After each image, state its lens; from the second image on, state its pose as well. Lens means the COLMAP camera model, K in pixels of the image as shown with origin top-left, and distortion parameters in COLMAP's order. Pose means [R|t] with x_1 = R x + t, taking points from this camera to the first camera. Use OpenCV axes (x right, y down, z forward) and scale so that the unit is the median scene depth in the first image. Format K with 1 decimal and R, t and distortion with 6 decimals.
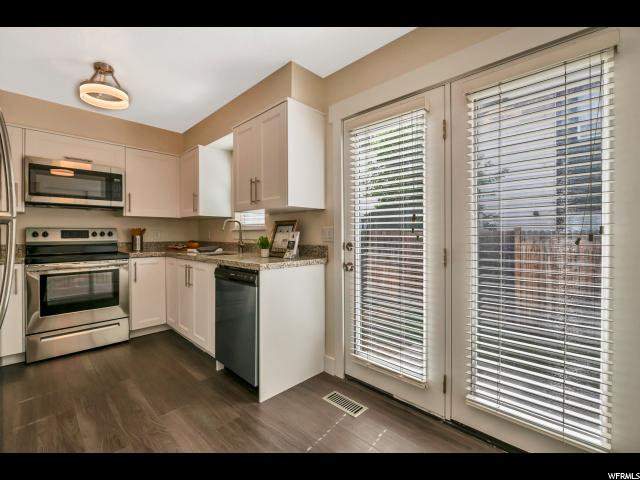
lens RADIAL K [[292.5, 0, 320.0], [0, 292.5, 240.0], [0, 0, 1]] dist [0.000214, 0.000055]
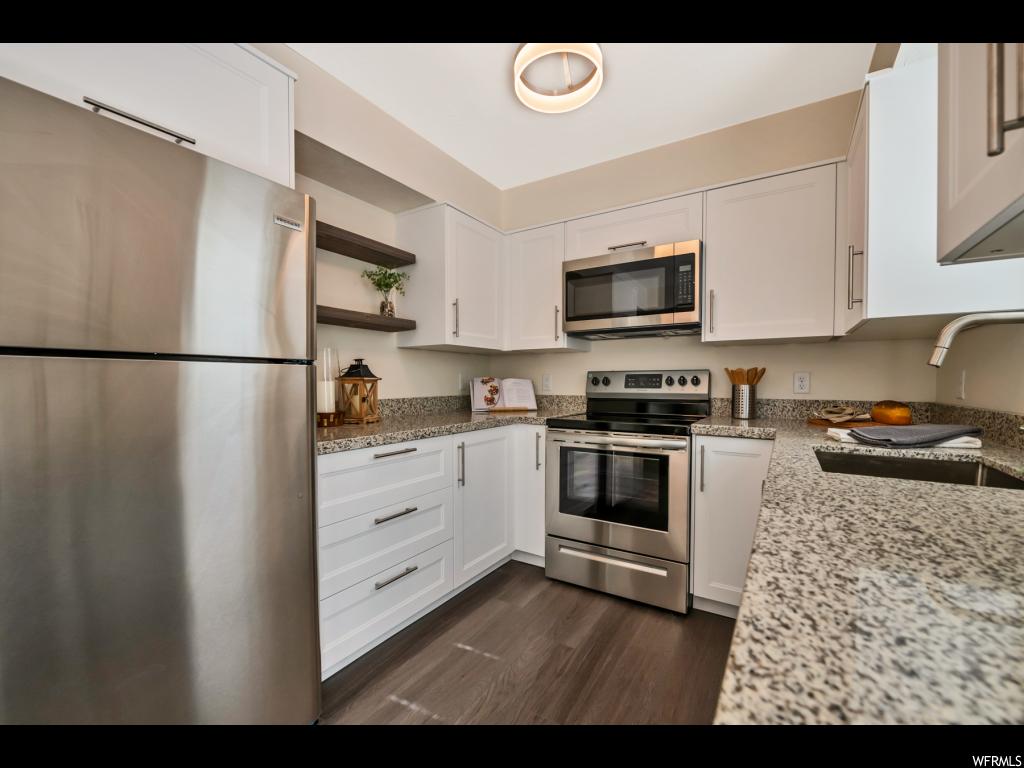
lens RADIAL K [[427.9, 0, 512.0], [0, 427.9, 384.0], [0, 0, 1]] dist [-0.000317, 0.000004]
pose [[0.223672, 0.007348, -0.974637, -0.073127], [-0.019155, 0.999812, 0.003142, -0.011911], [0.974476, 0.017967, 0.223771, 0.553861]]
